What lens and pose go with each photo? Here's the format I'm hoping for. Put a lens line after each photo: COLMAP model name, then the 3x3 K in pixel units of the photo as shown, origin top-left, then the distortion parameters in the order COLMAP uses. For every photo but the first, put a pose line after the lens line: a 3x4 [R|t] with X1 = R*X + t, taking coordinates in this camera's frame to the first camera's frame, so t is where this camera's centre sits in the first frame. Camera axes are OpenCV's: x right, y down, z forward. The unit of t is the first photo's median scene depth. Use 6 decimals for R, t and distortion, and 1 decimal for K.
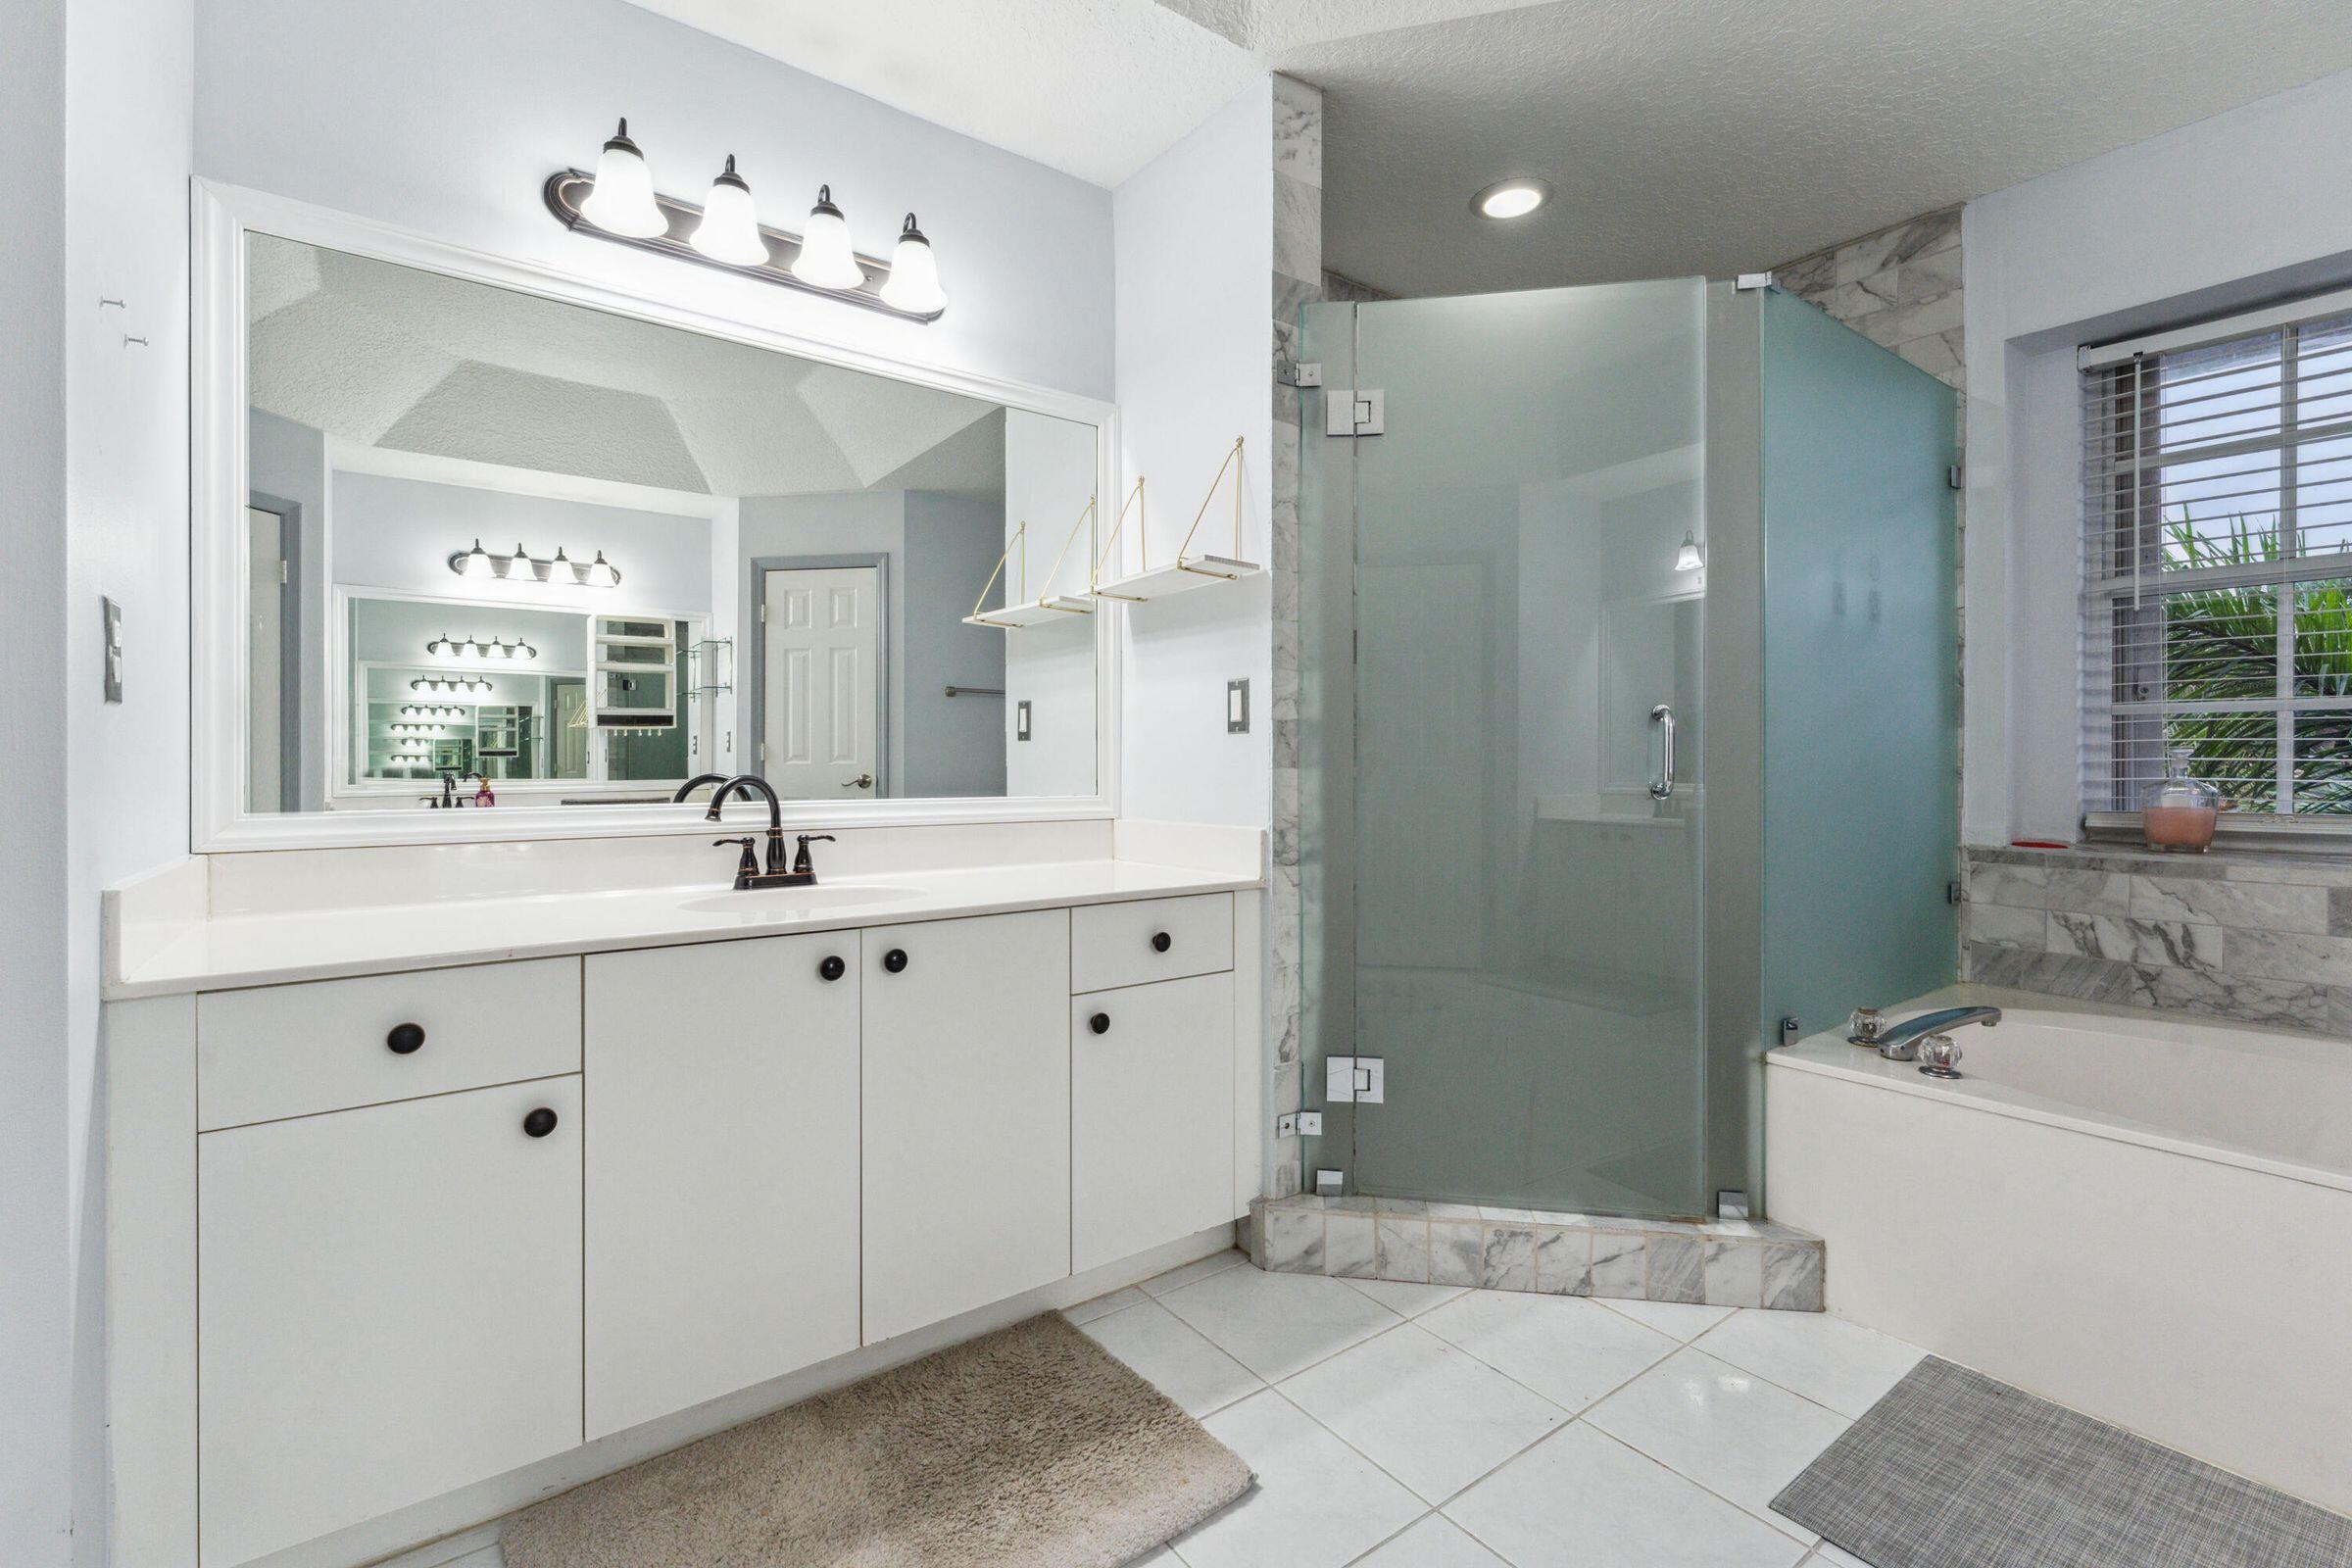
lens RADIAL K [[1026.3, 0, 1171.9], [0, 1026.3, 764.1], [0, 0, 1]] dist [-0.002298, 0.001314]
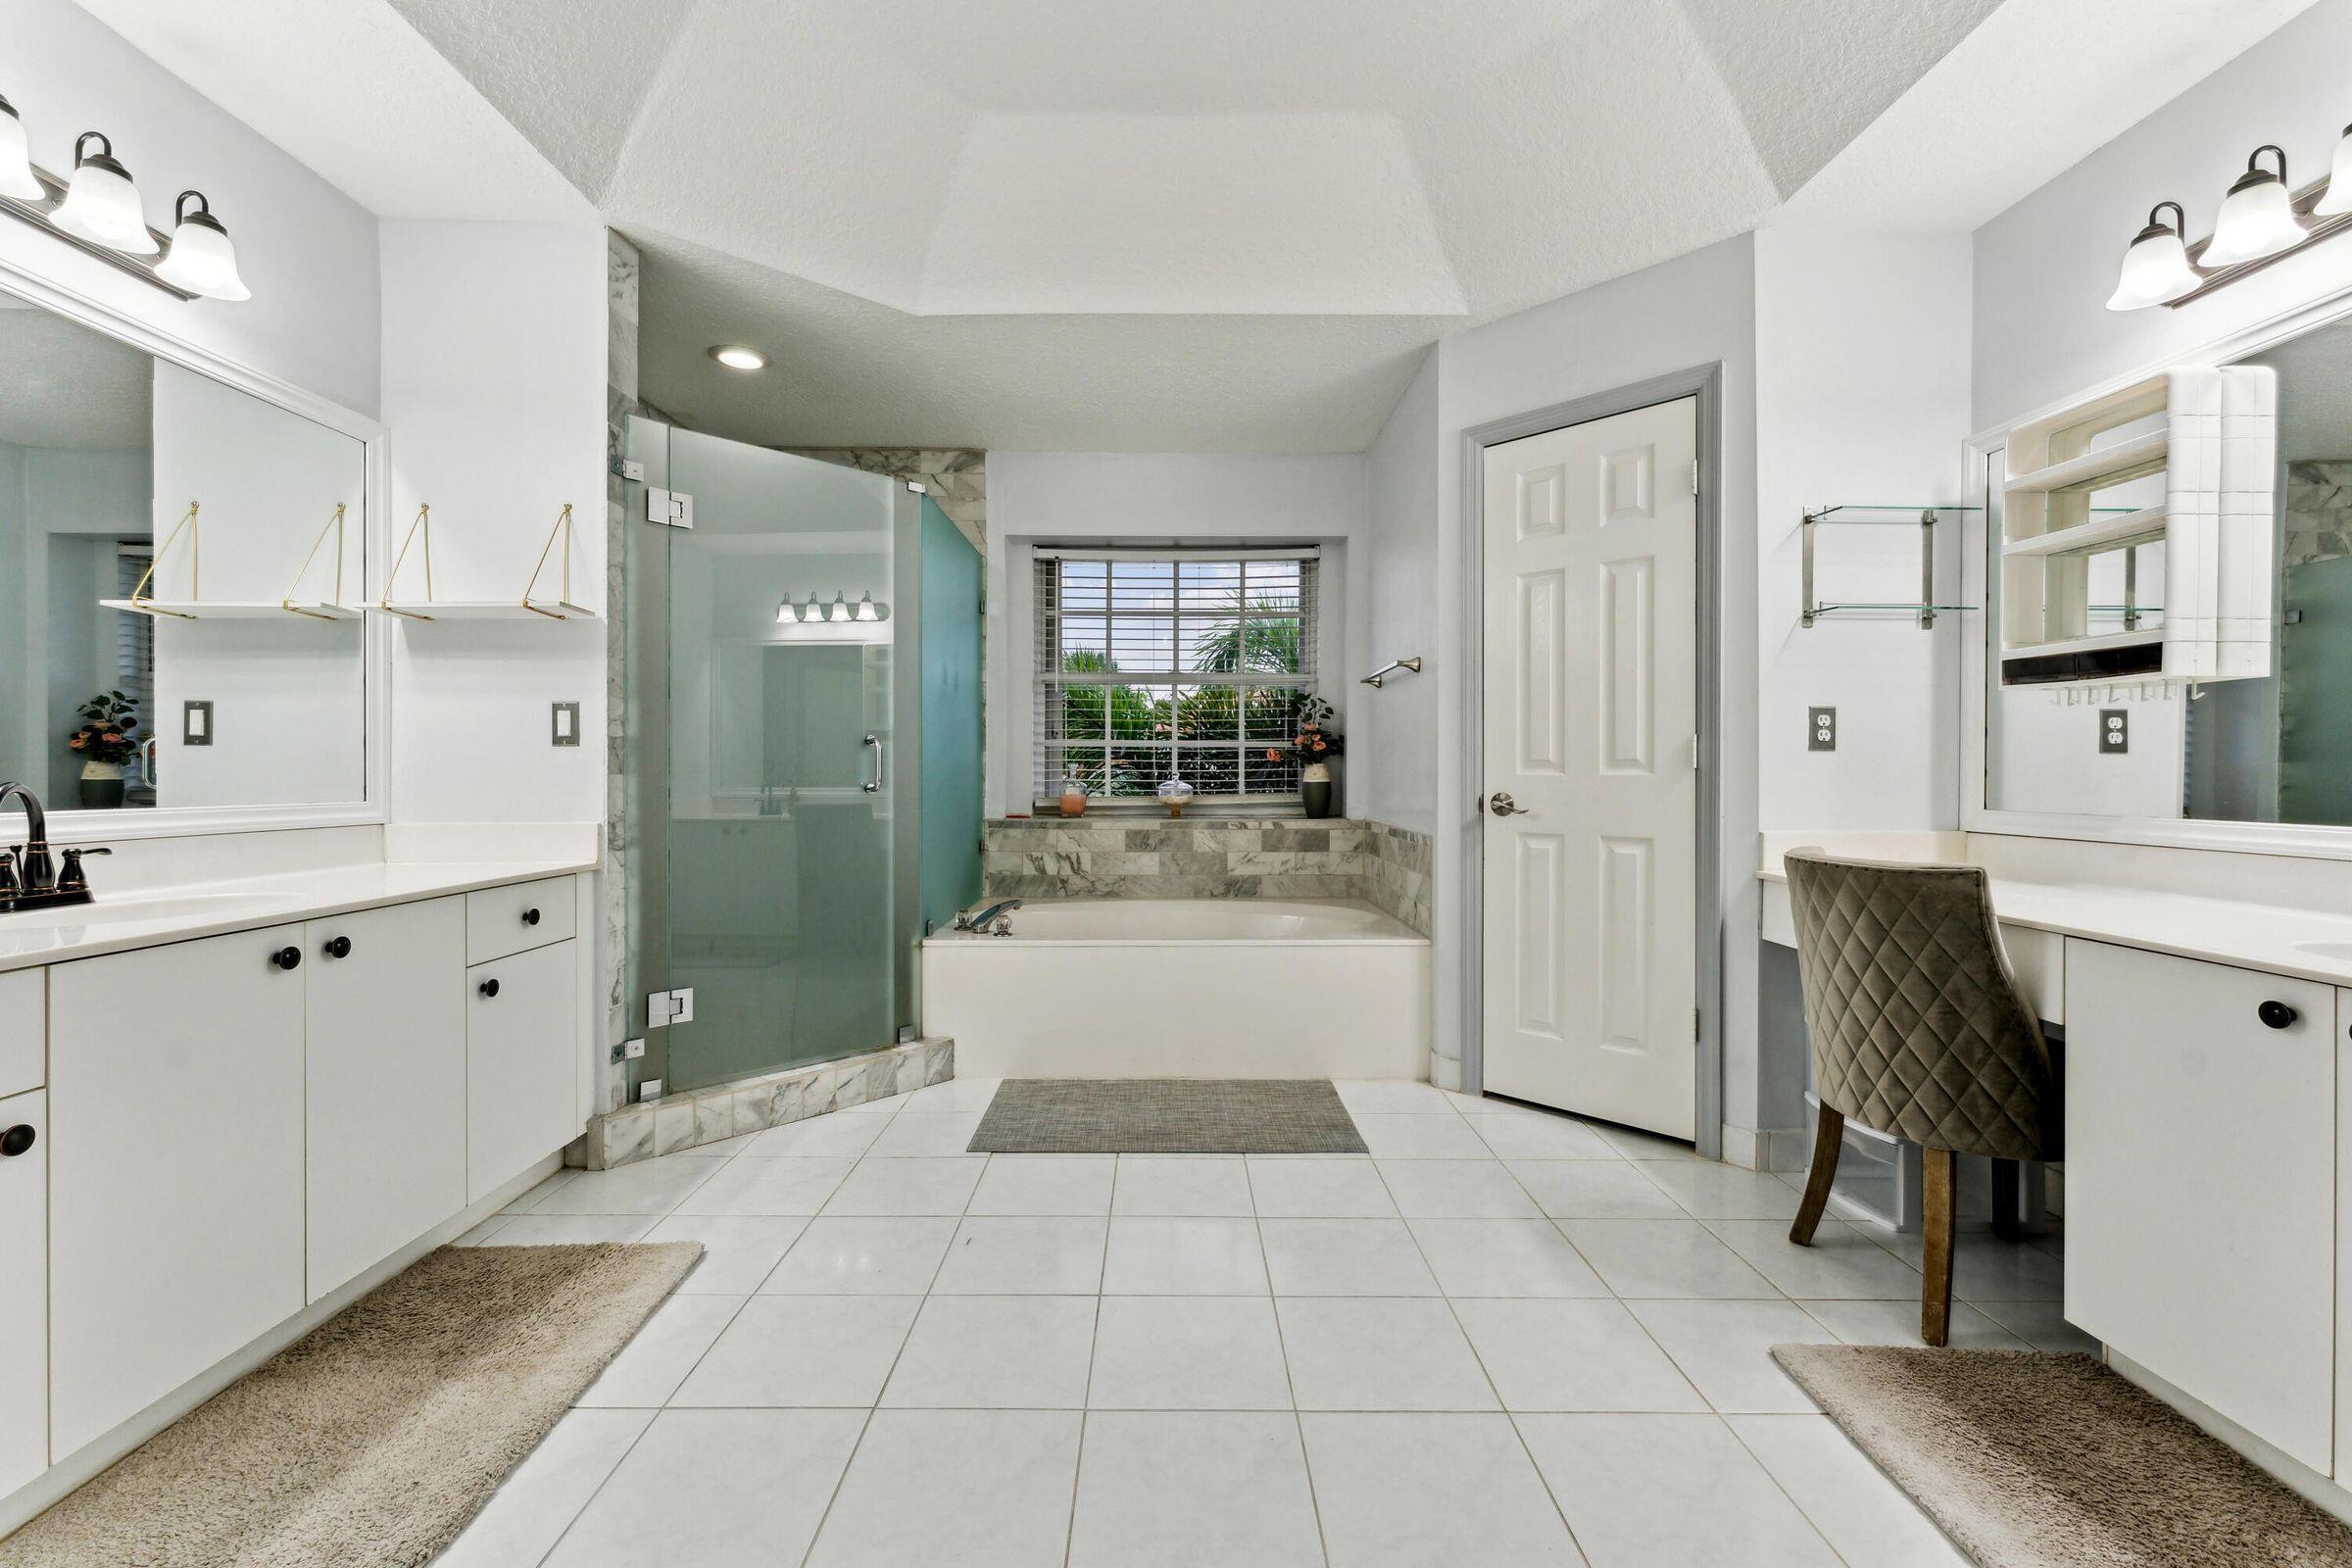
lens RADIAL K [[968.2, 0, 1171.4], [0, 968.2, 780.6], [0, 0, 1]] dist [-0.000731, -0.000268]
pose [[0.584995, -0.005620, 0.811018, -0.464832], [0.000579, 0.999979, 0.006511, 0.004052], [-0.811037, -0.003339, 0.584986, -0.267821]]
